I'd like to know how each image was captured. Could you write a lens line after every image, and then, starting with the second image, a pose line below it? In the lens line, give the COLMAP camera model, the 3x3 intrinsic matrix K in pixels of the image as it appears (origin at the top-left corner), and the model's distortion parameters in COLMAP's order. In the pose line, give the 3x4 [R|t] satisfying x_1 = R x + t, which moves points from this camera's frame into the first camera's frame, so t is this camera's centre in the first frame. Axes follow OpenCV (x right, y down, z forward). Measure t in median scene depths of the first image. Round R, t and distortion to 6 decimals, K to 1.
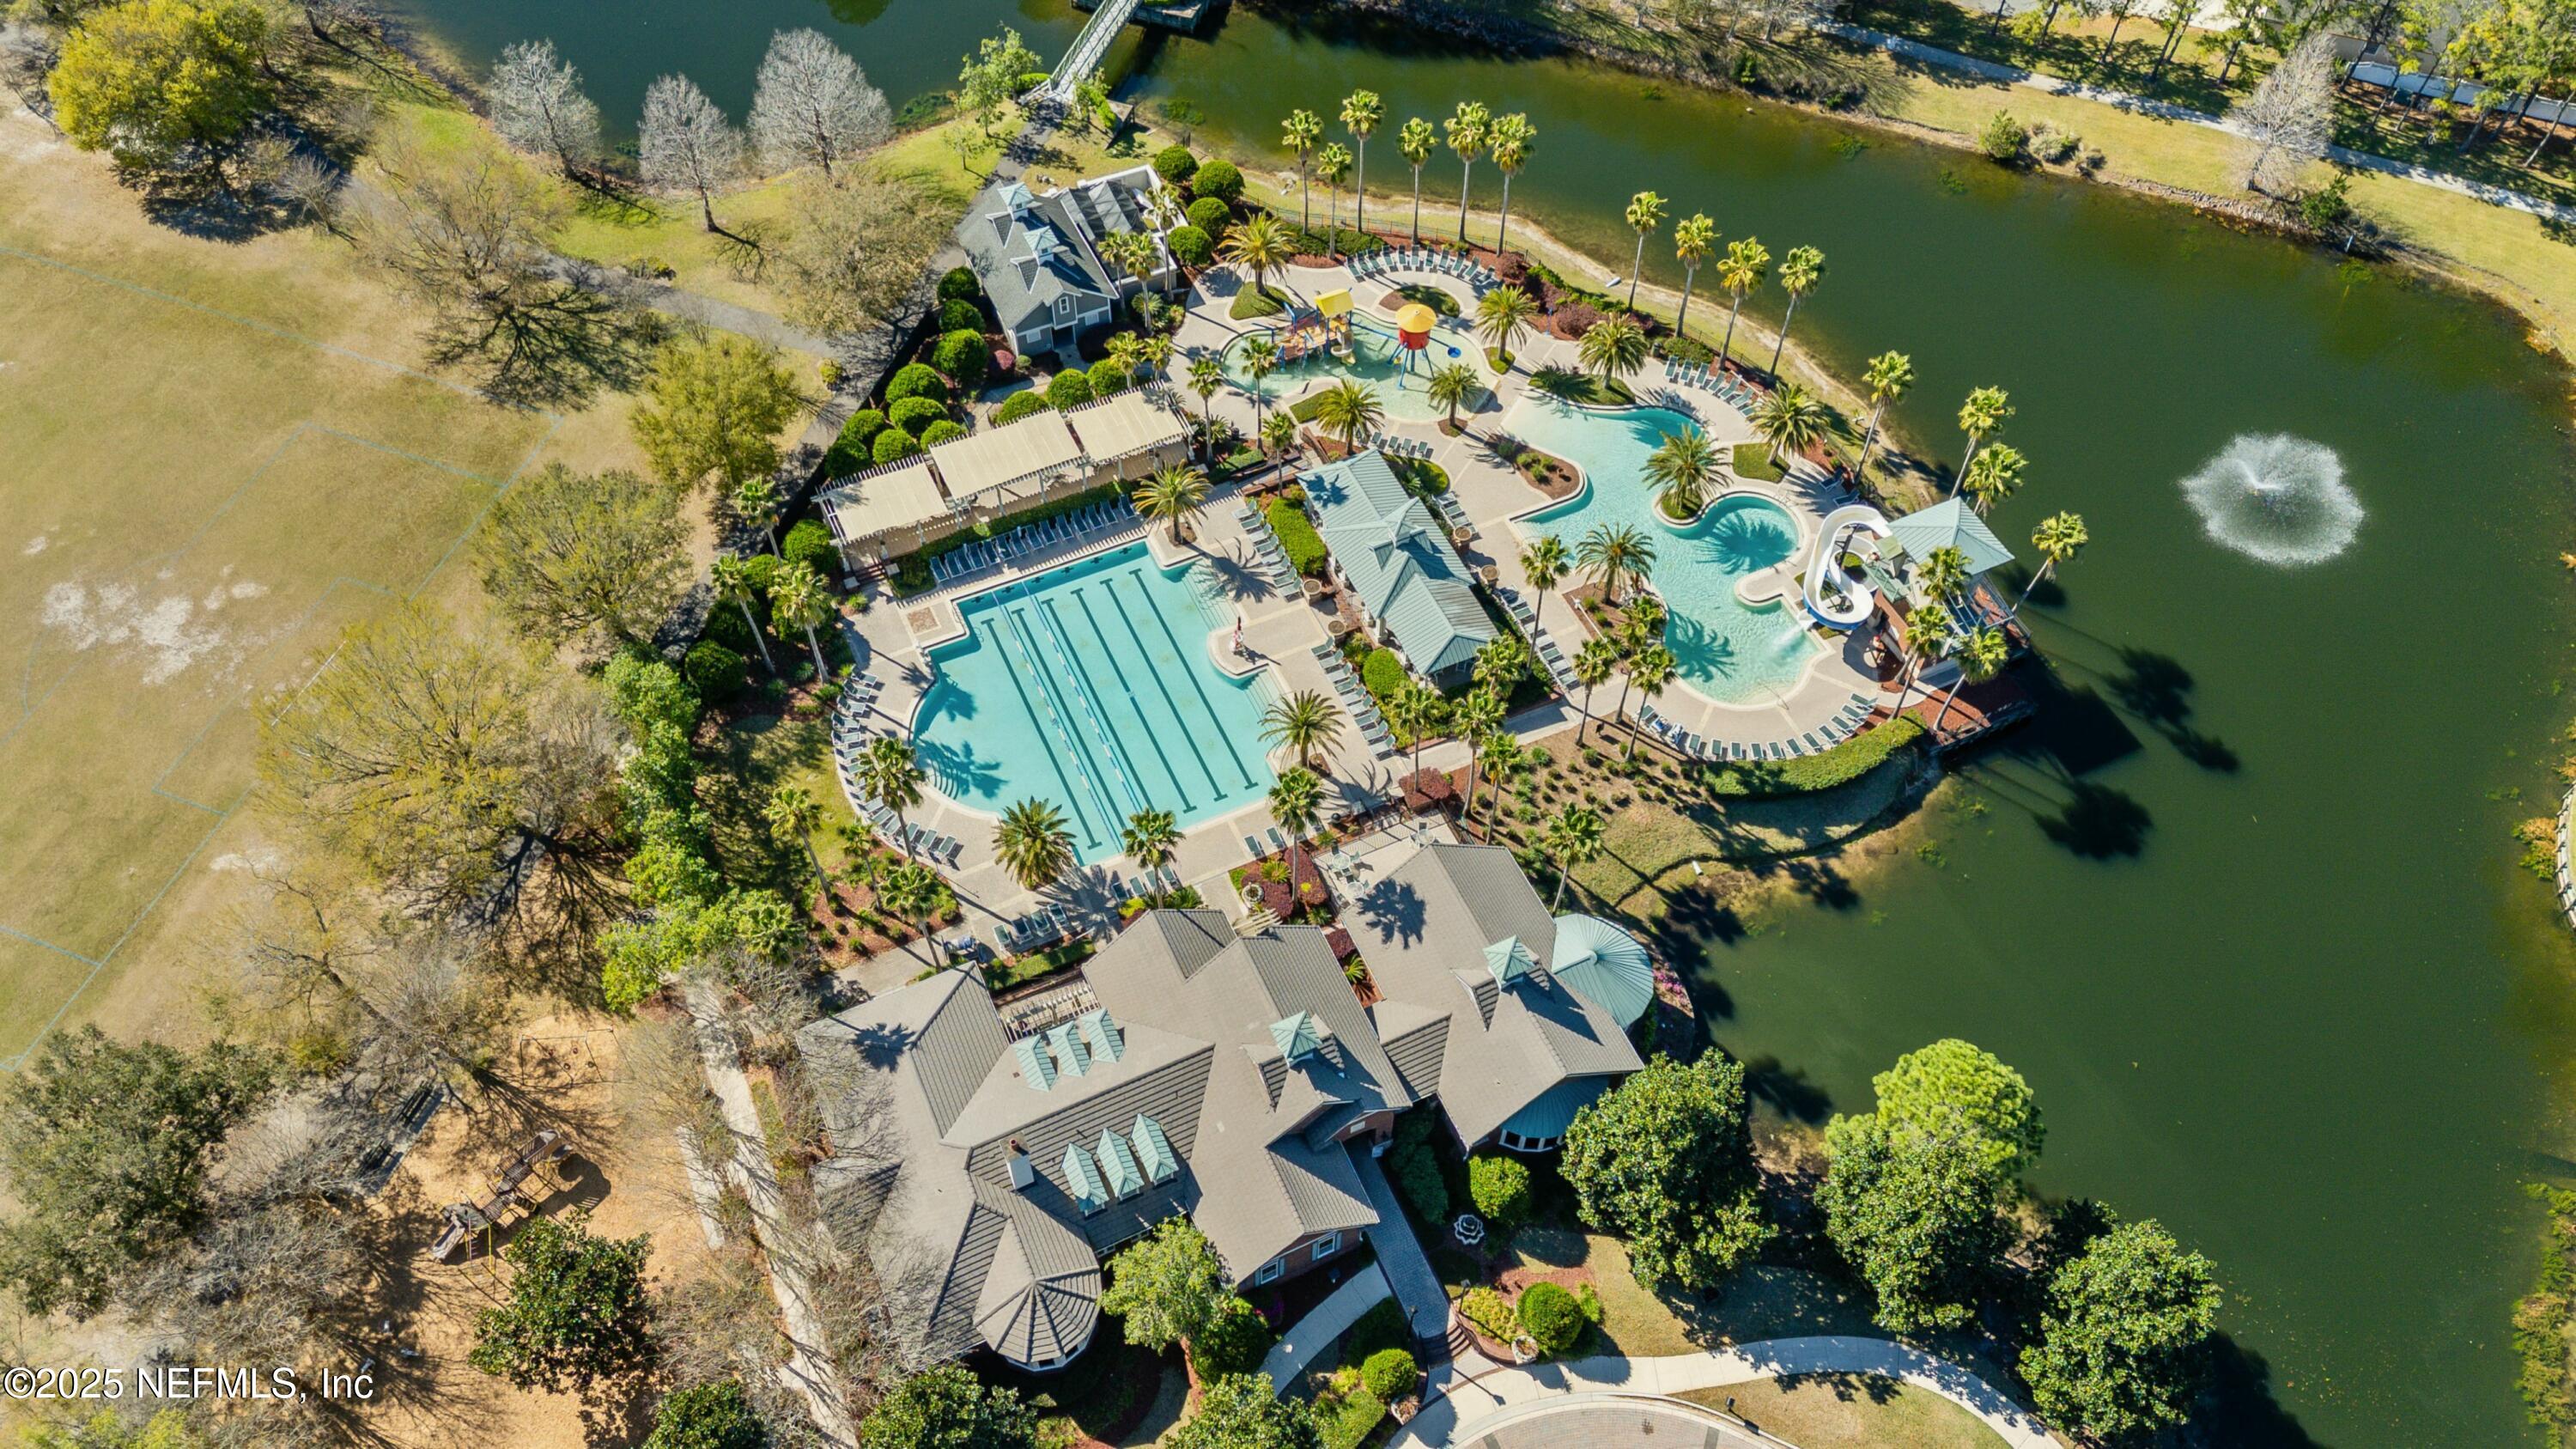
lens RADIAL K [[1860.3, 0, 1291.8], [0, 1860.3, 734.6], [0, 0, 1]] dist [0.082556, -0.071502]
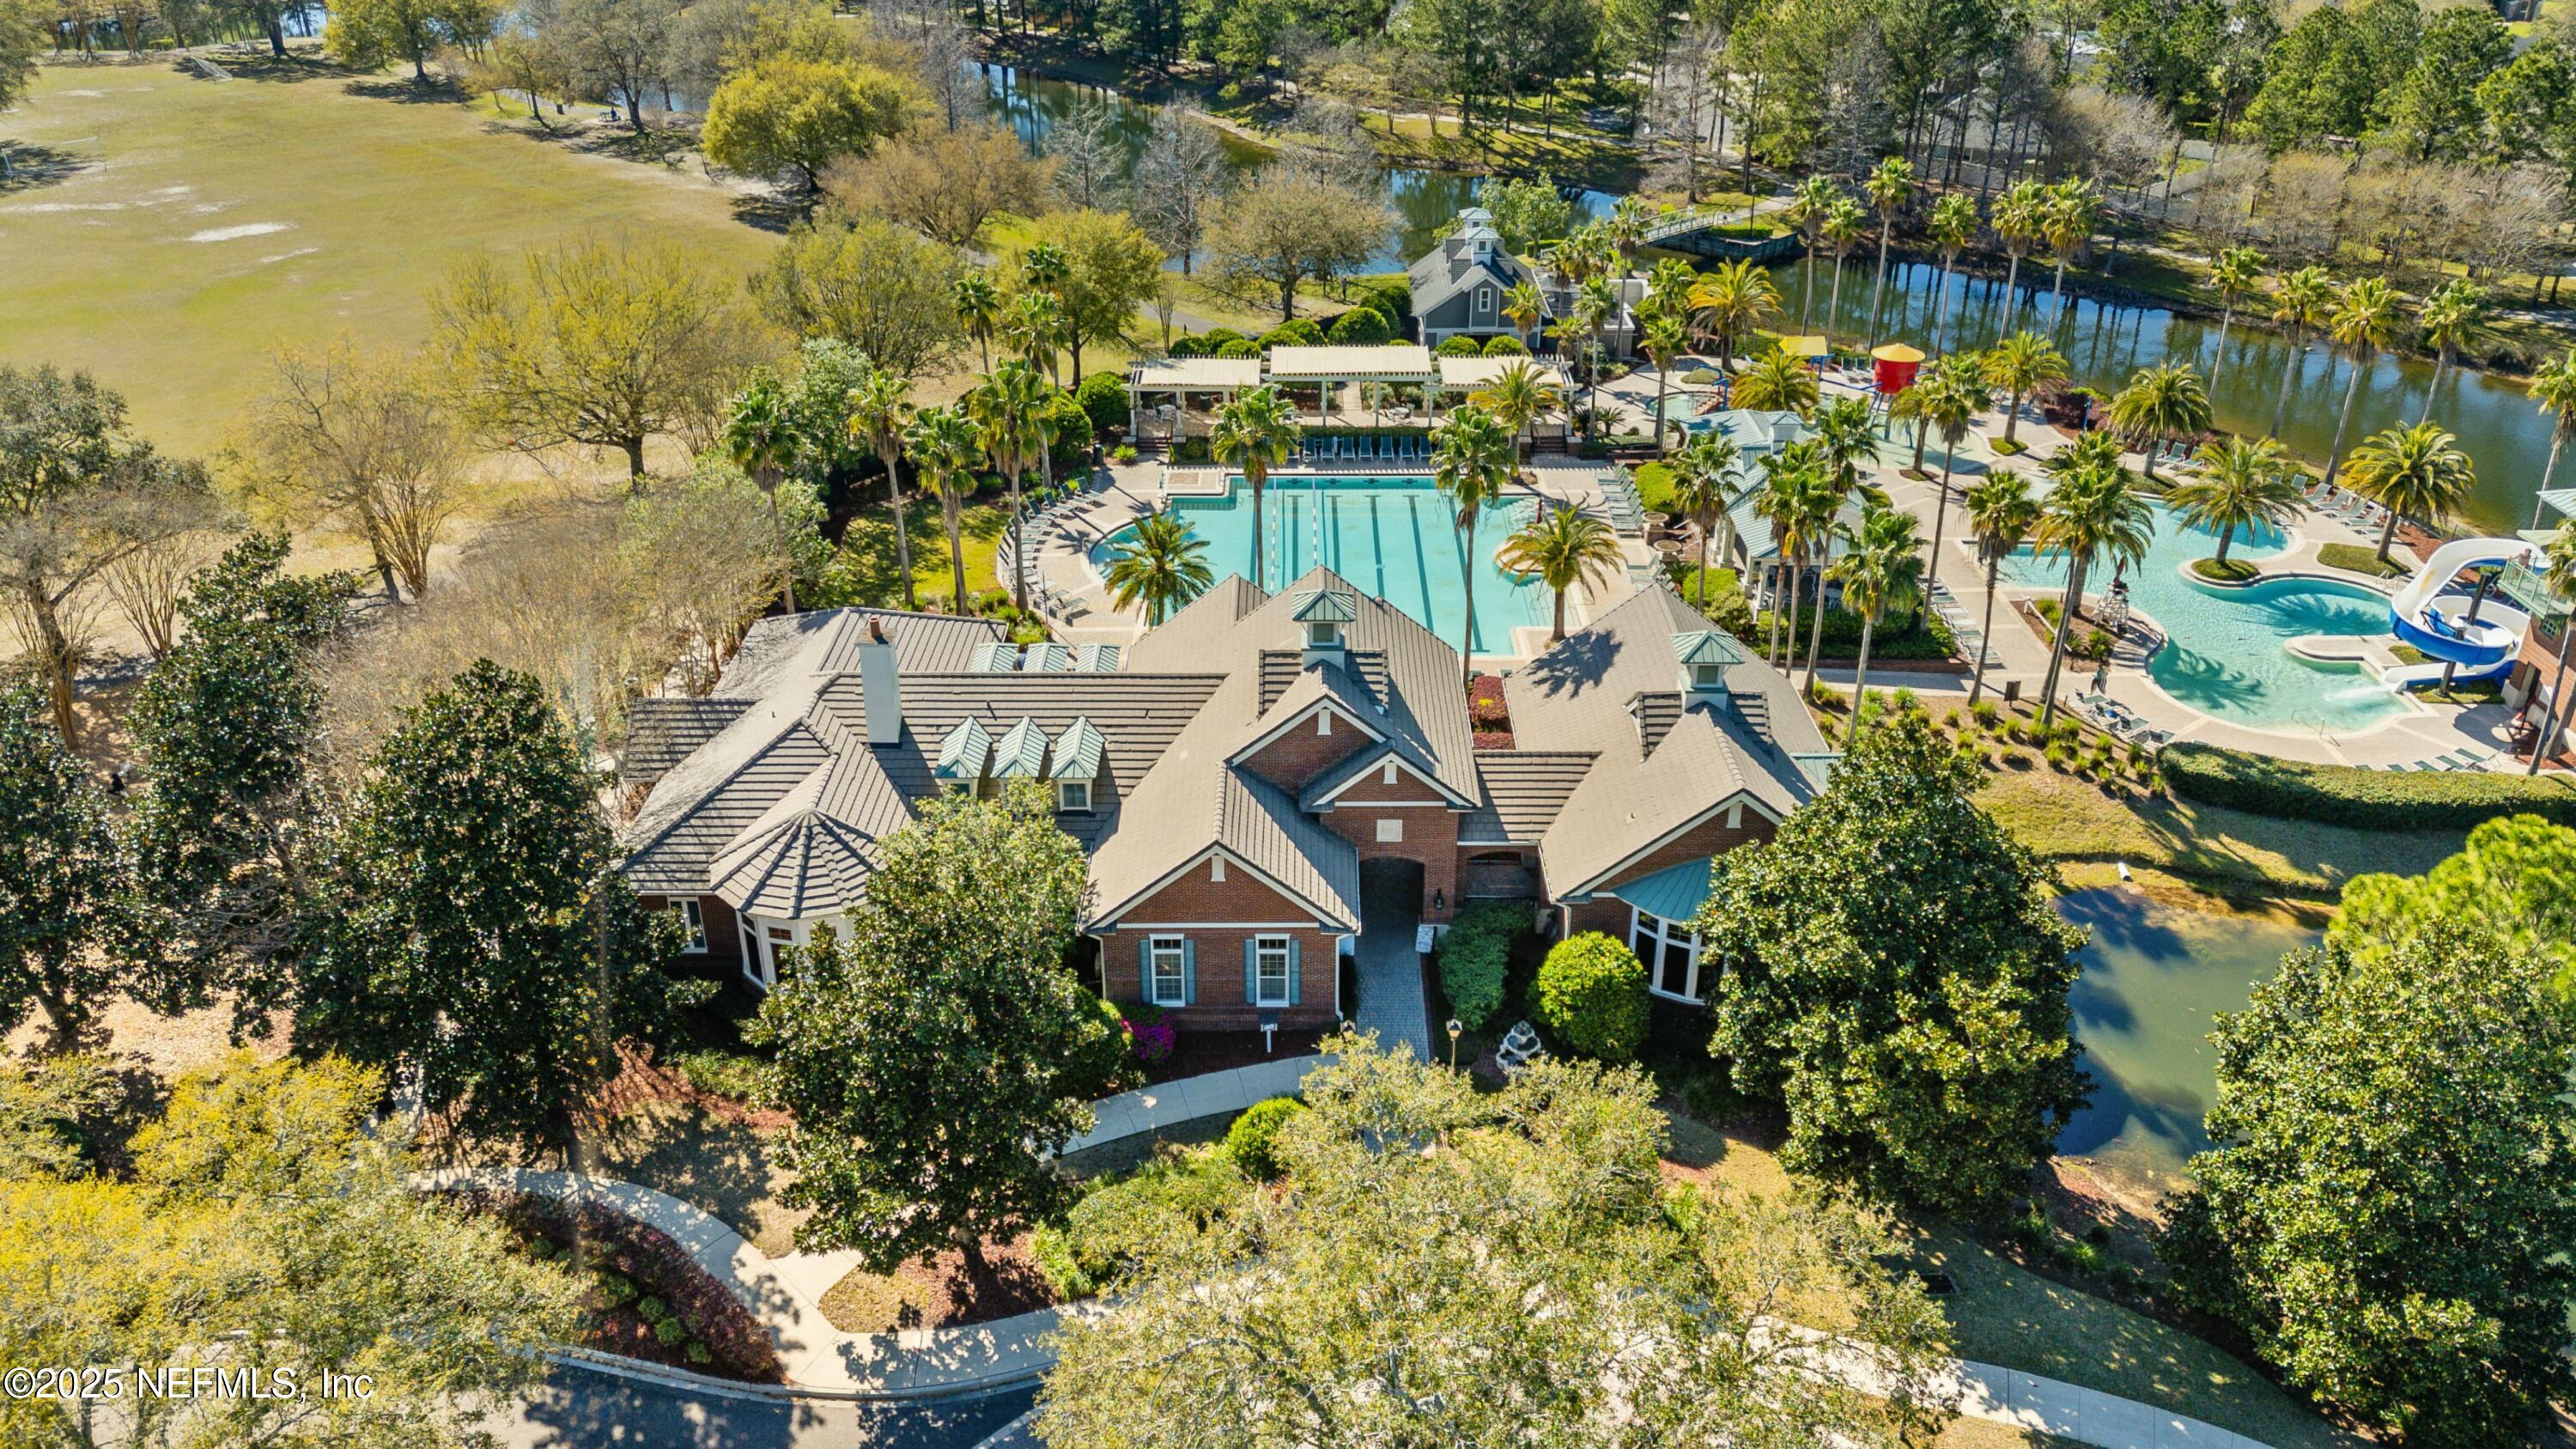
lens RADIAL K [[1874.9, 0, 1290.0], [0, 1874.9, 734.4], [0, 0, 1]] dist [0.101972, -0.121123]
pose [[0.905084, 0.190091, -0.380380, 0.190689], [-0.340563, 0.859692, -0.380719, 0.348845], [0.254638, 0.474126, 0.842831, 0.369689]]
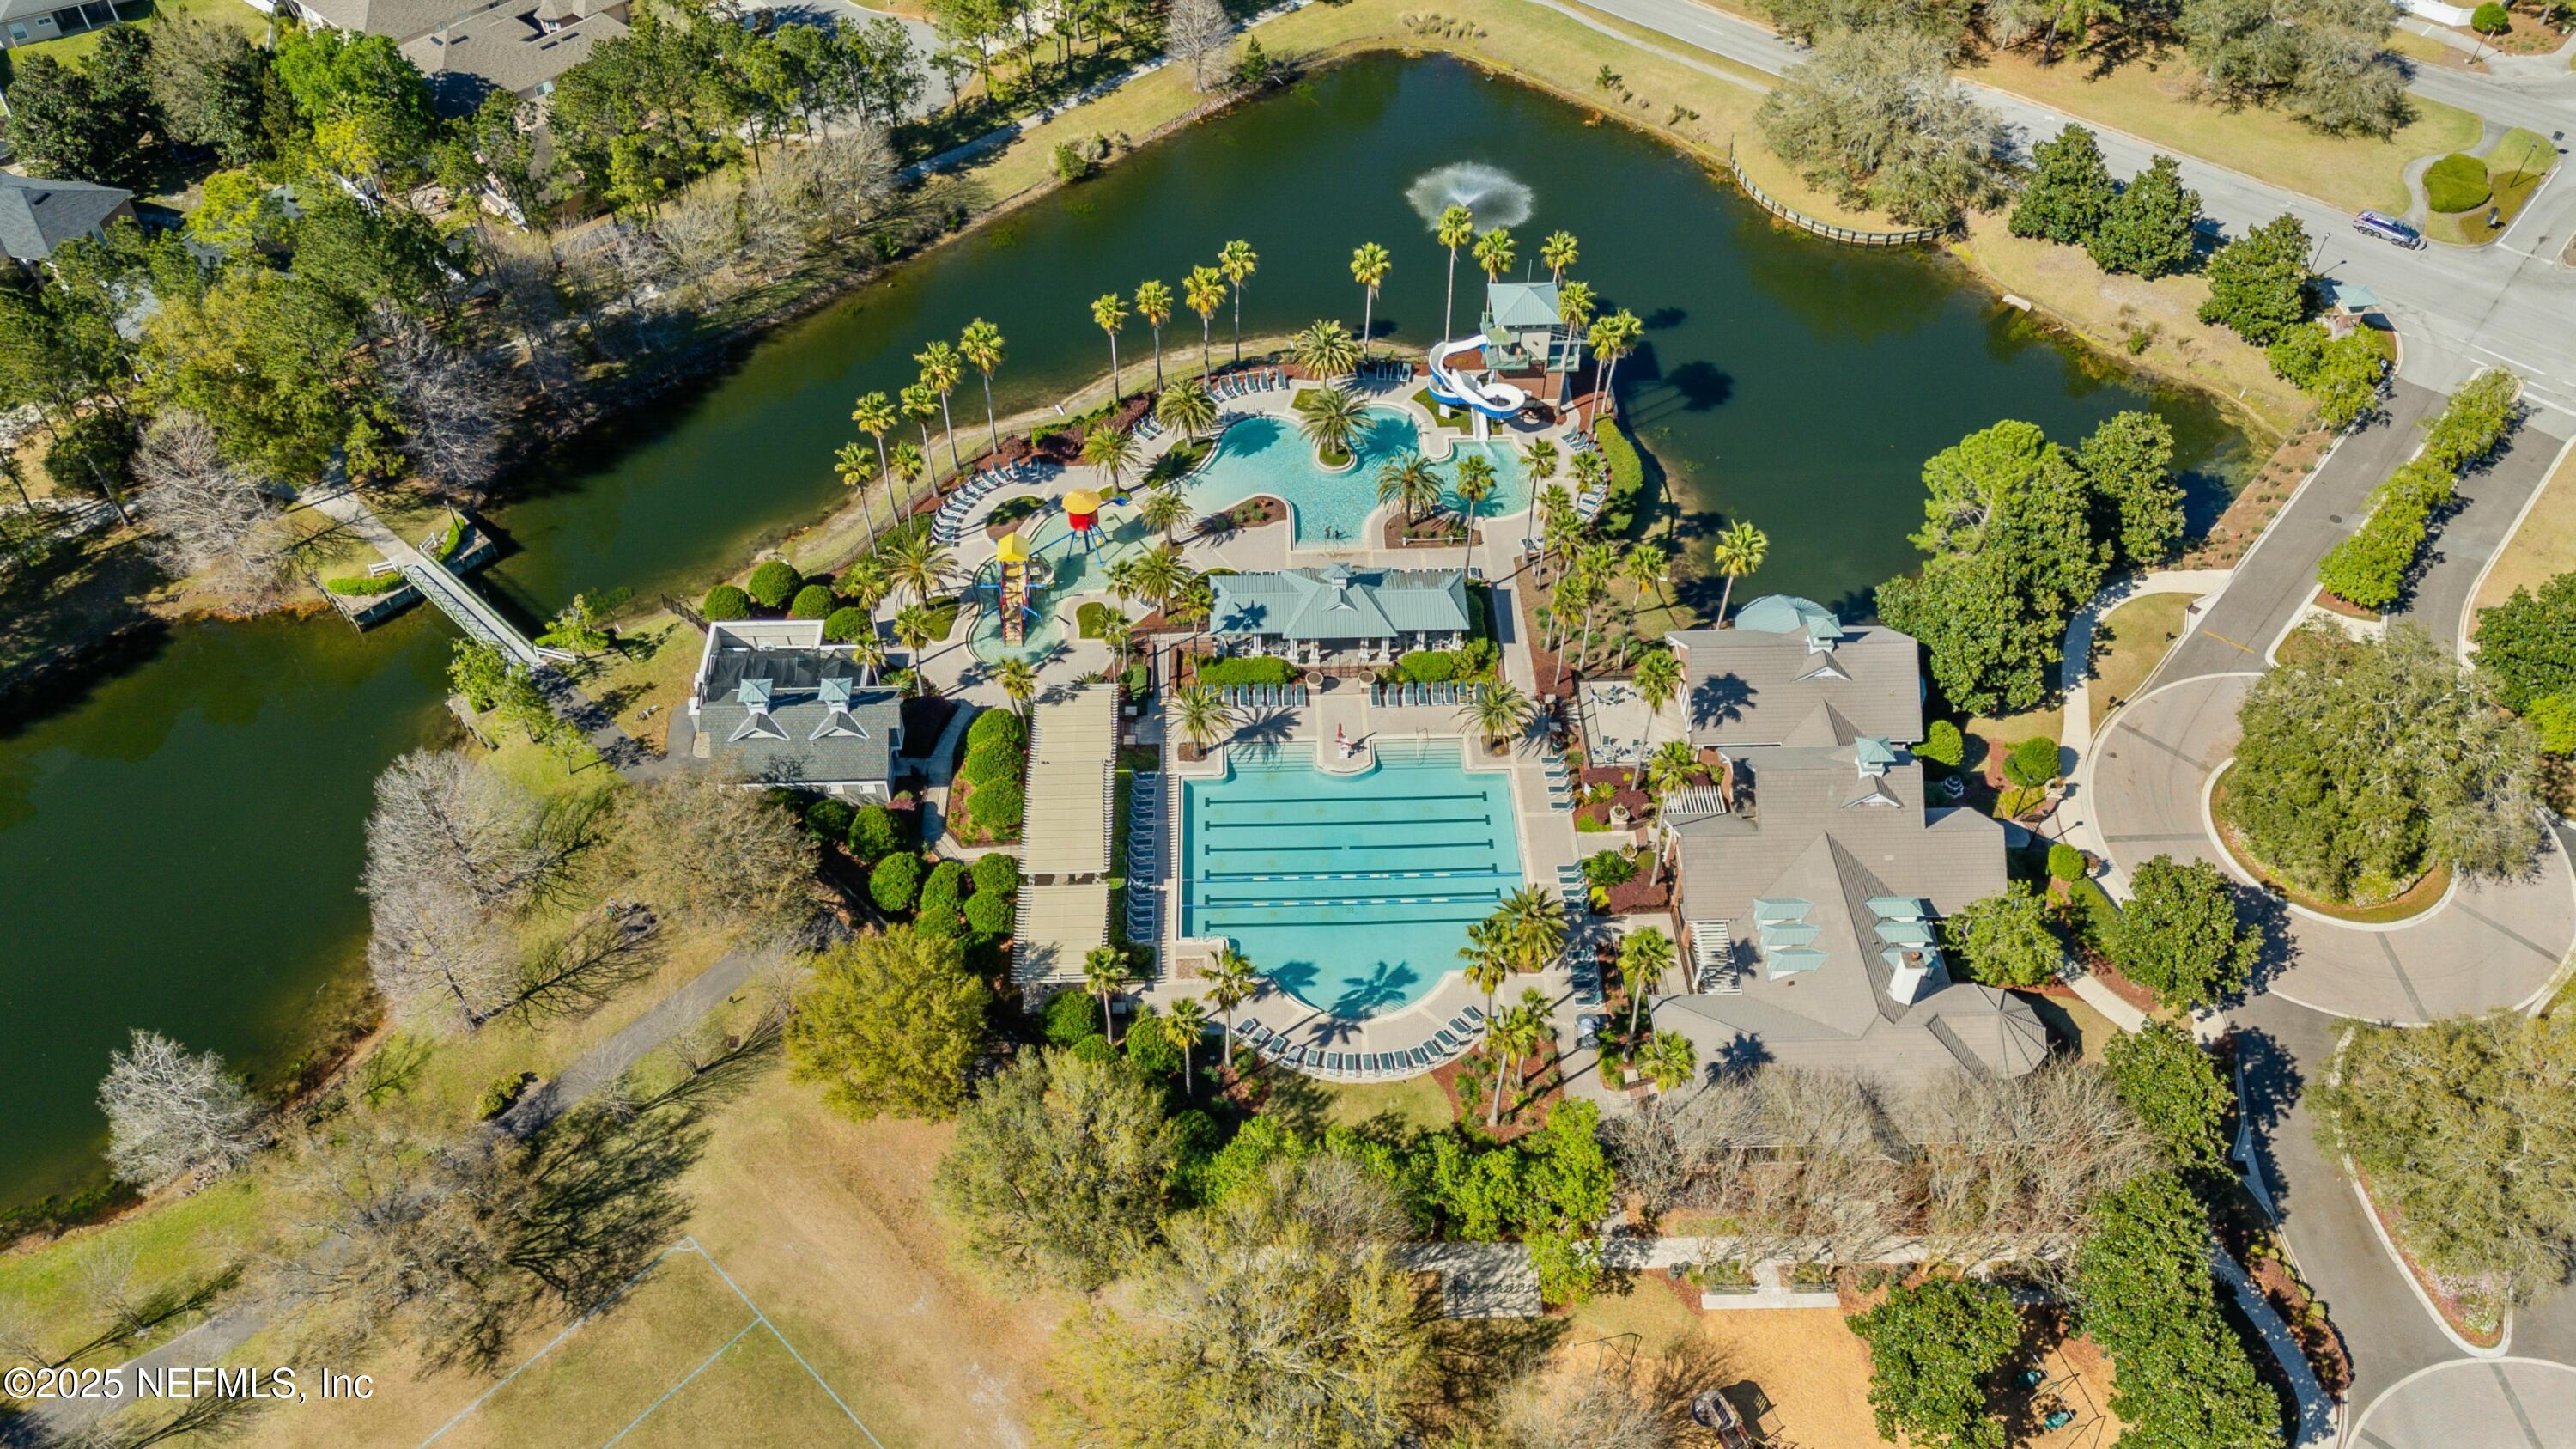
lens RADIAL K [[1874.9, 0, 1290.0], [0, 1874.9, 734.4], [0, 0, 1]] dist [0.101972, -0.121123]
pose [[0.393277, -0.686935, 0.611109, -0.706005], [0.752265, 0.622557, 0.215685, -0.315265], [-0.528611, 0.374892, 0.761595, 0.194810]]
